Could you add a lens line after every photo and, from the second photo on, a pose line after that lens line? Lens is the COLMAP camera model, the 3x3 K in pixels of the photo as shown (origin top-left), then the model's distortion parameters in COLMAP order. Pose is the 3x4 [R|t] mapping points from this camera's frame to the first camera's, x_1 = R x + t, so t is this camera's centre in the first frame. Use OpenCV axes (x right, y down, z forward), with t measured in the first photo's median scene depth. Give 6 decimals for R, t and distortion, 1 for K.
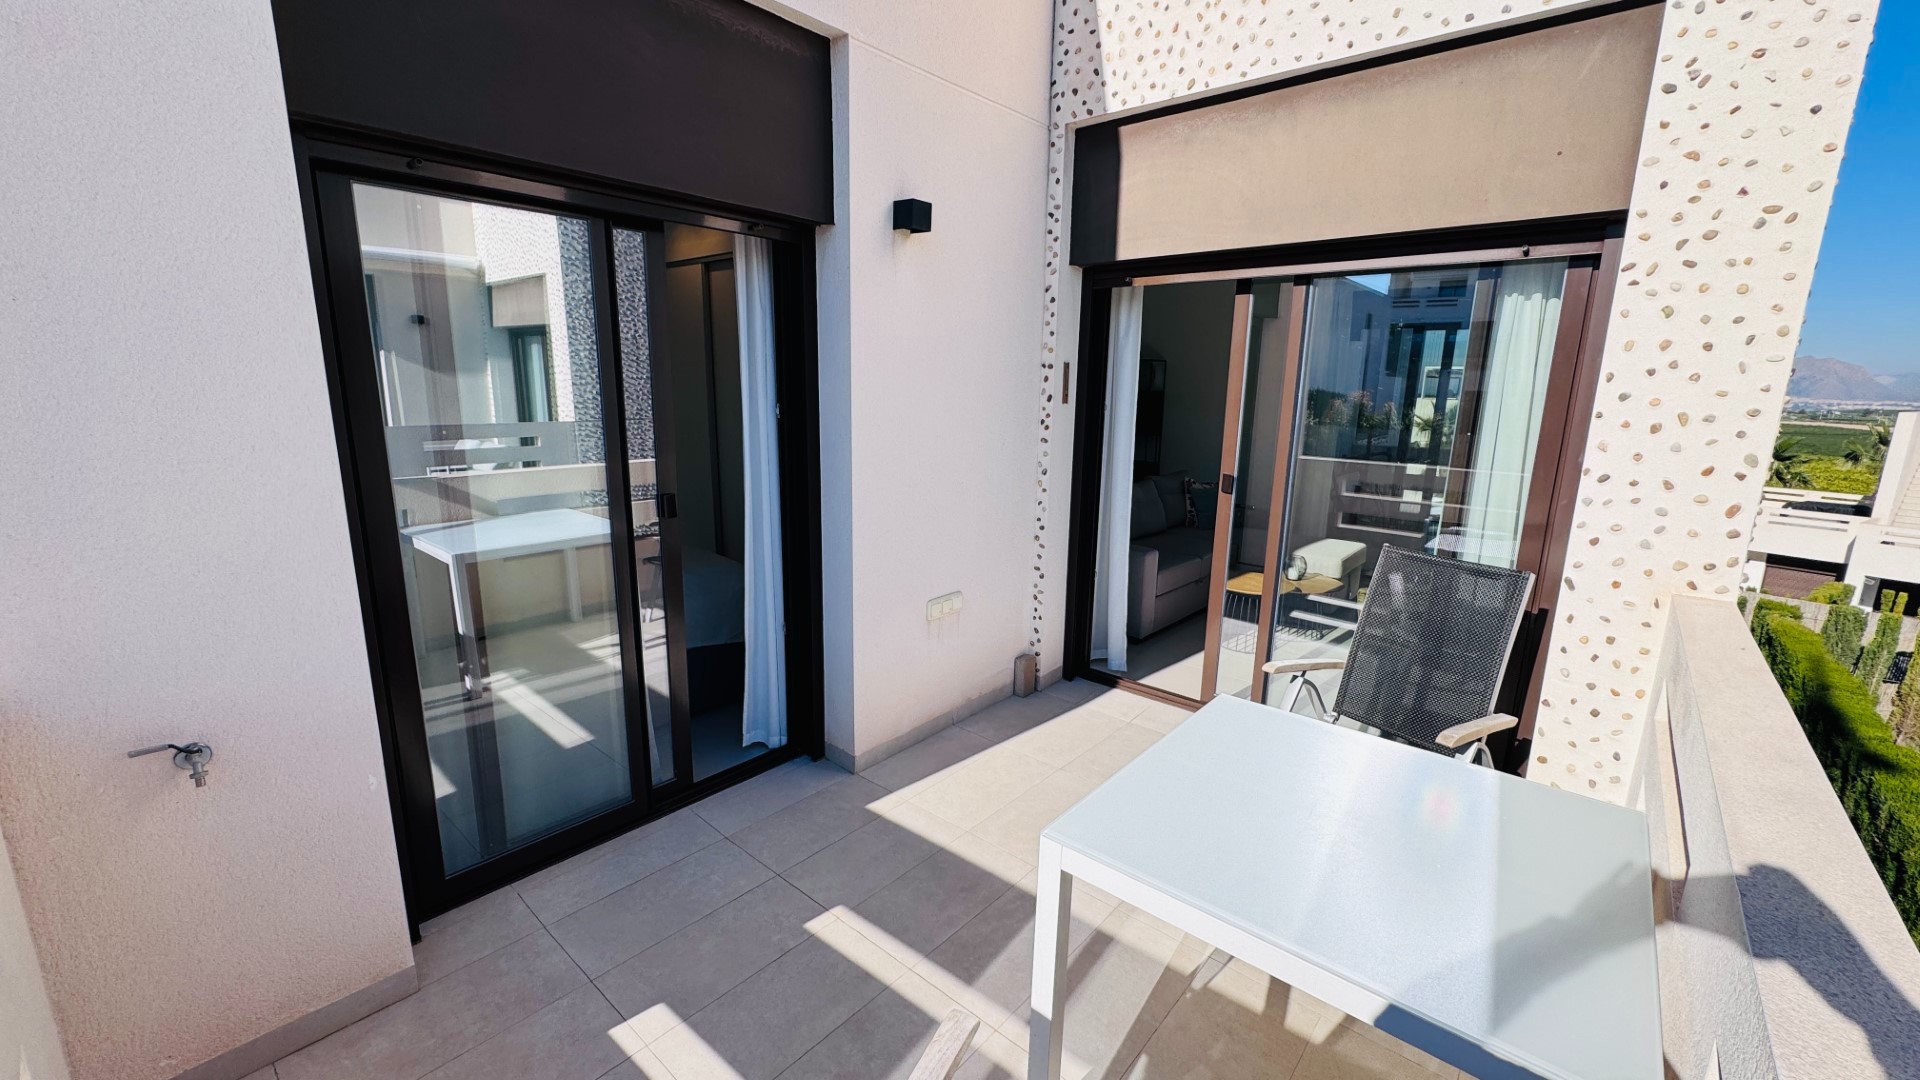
lens RADIAL K [[763.7, 0, 958.0], [0, 763.7, 539.6], [0, 0, 1]] dist [-0.001056, 0.000256]
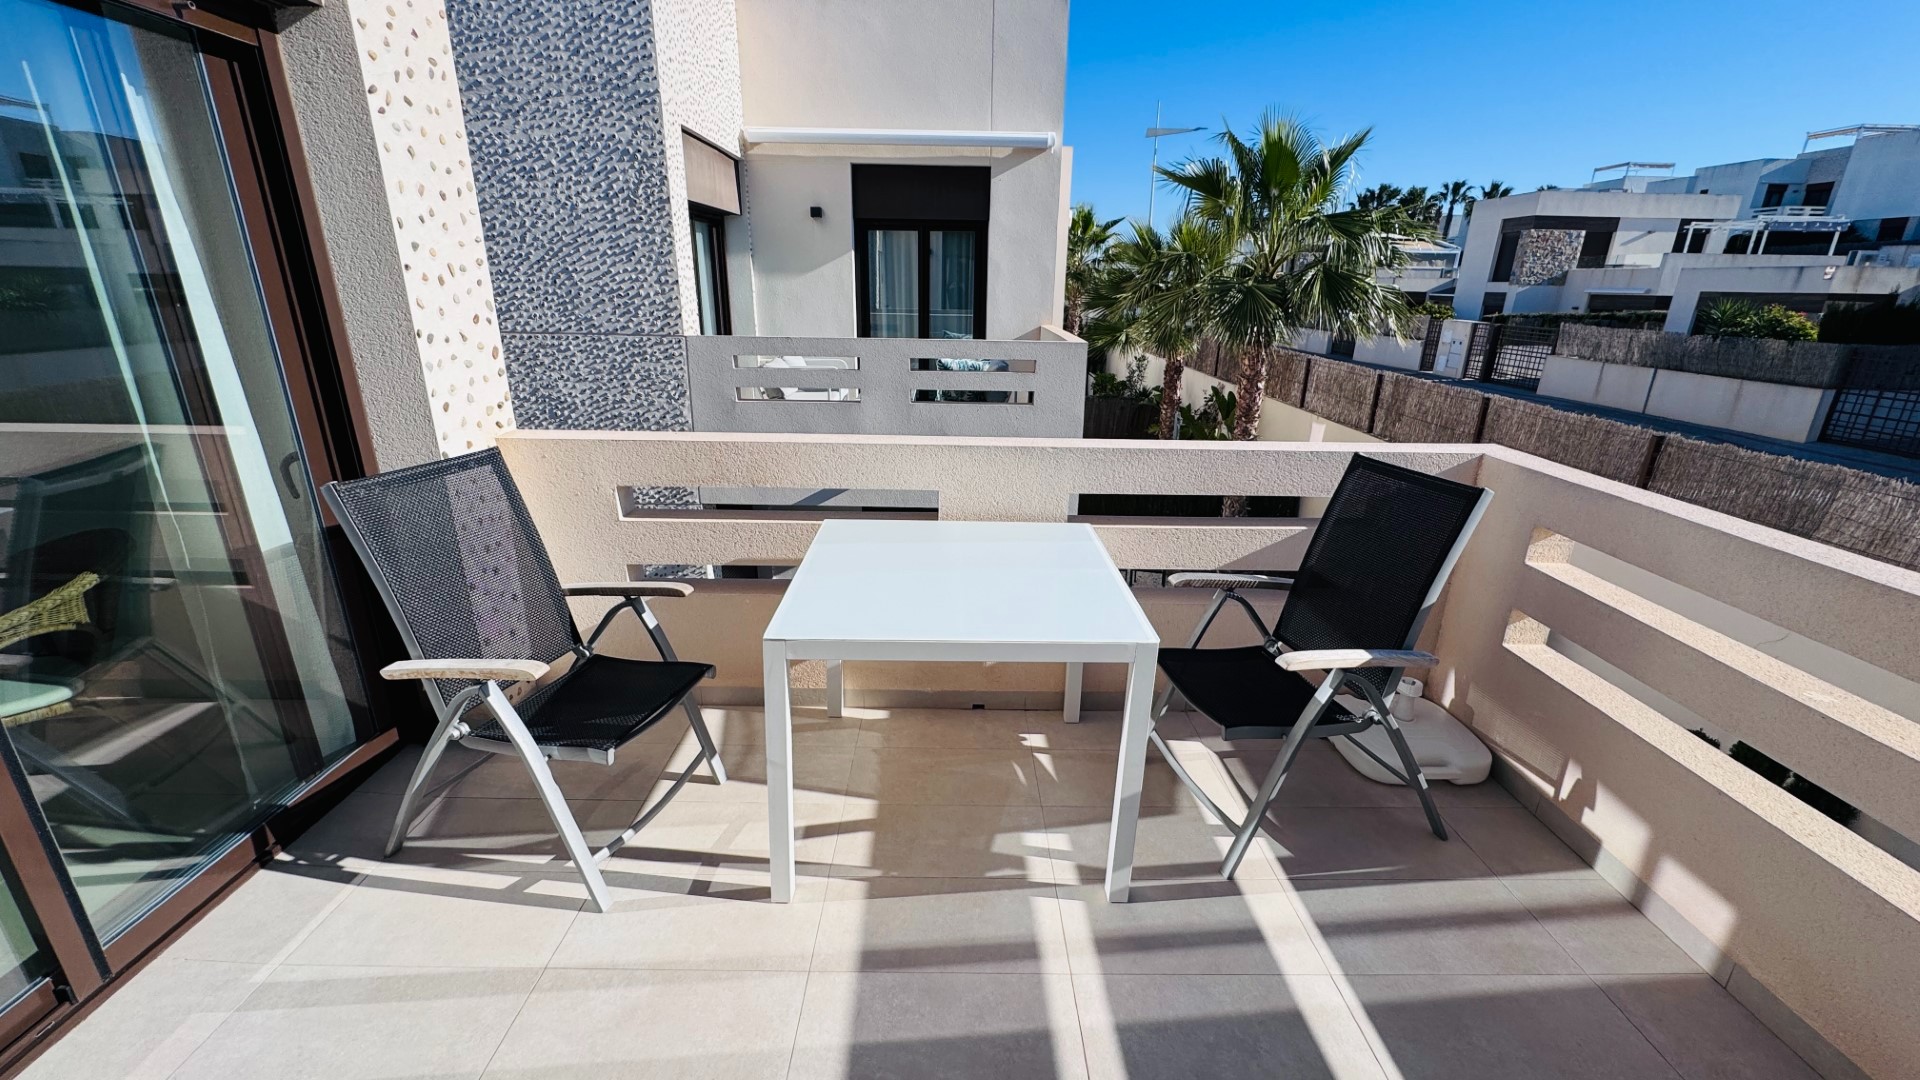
lens RADIAL K [[763.7, 0, 958.0], [0, 763.7, 539.6], [0, 0, 1]] dist [-0.001056, 0.000256]
pose [[-0.652421, -0.269512, 0.708315, -0.330618], [0.128350, 0.881834, 0.453757, -0.226306], [-0.746909, 0.386953, -0.540735, 1.242960]]
